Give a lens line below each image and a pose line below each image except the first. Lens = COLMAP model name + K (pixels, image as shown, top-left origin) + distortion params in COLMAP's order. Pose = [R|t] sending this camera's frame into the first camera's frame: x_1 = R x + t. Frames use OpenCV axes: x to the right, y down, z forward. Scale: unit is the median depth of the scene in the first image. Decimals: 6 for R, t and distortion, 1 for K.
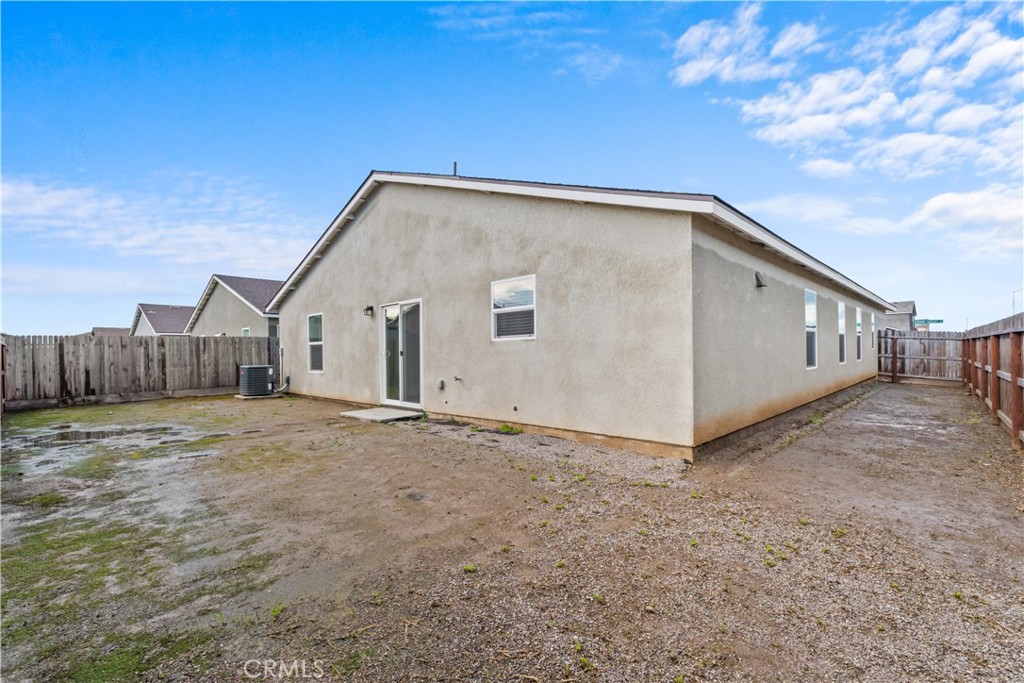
lens RADIAL K [[441.5, 0, 507.8], [0, 441.5, 349.9], [0, 0, 1]] dist [0.012383, -0.000682]
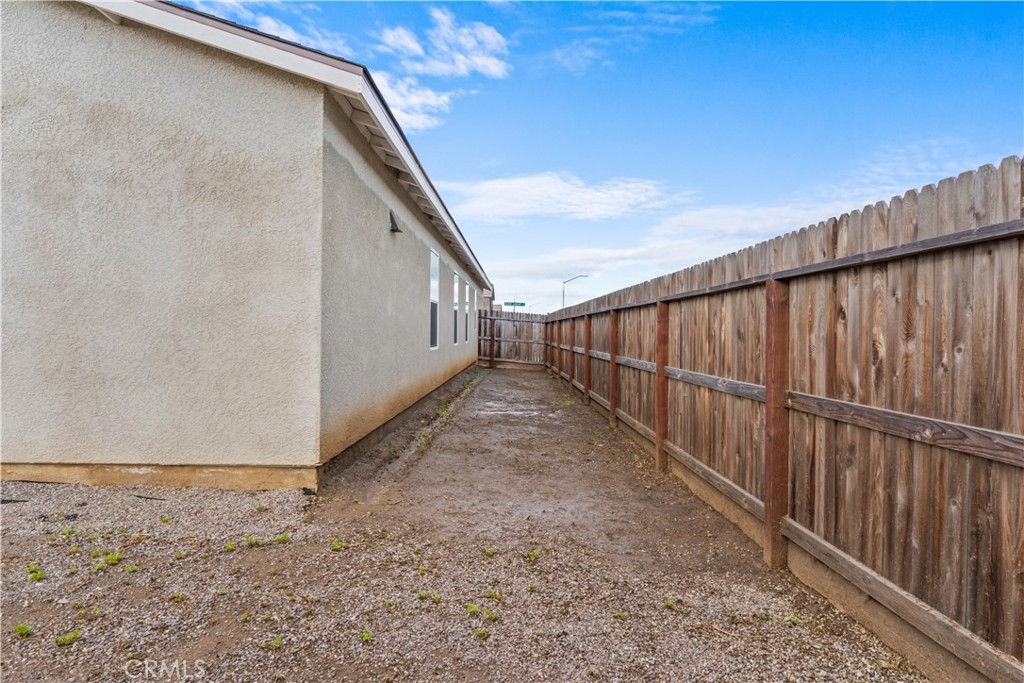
lens RADIAL K [[625.4, 0, 508.4], [0, 625.4, 338.8], [0, 0, 1]] dist [-0.002848, -0.003515]
pose [[0.714185, 0.017514, 0.699738, -0.005961], [-0.026361, 0.999651, 0.001885, 0.028180], [-0.699461, -0.019792, 0.714397, 0.169762]]
